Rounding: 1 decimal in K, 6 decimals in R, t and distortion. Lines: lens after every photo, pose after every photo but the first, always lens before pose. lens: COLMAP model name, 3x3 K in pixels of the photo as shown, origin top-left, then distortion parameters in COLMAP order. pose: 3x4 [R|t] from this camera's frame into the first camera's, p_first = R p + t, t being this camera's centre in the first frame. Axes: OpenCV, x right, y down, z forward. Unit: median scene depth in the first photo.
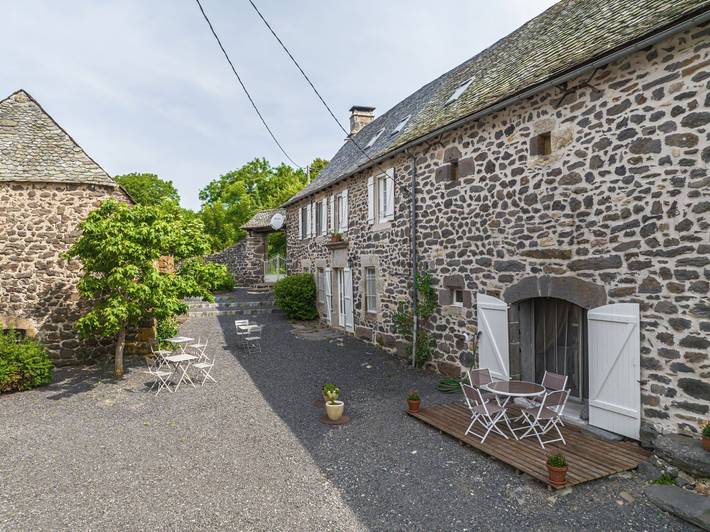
lens RADIAL K [[506.4, 0, 356.1], [0, 506.4, 266.2], [0, 0, 1]] dist [-0.011465, -0.003340]
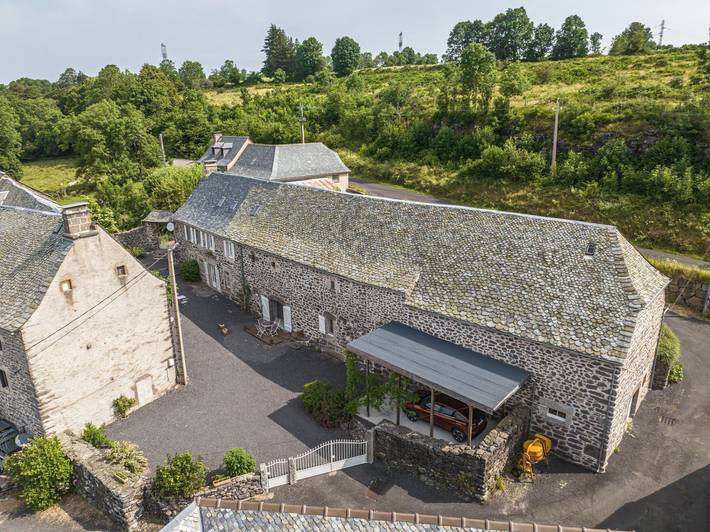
lens RADIAL K [[506.4, 0, 356.0], [0, 506.4, 266.5], [0, 0, 1]] dist [-0.011465, -0.003340]
pose [[0.947789, -0.091097, 0.305609, -0.189807], [-0.000161, 0.958193, 0.286122, -1.078001], [-0.318897, -0.271233, 0.908151, -2.246112]]
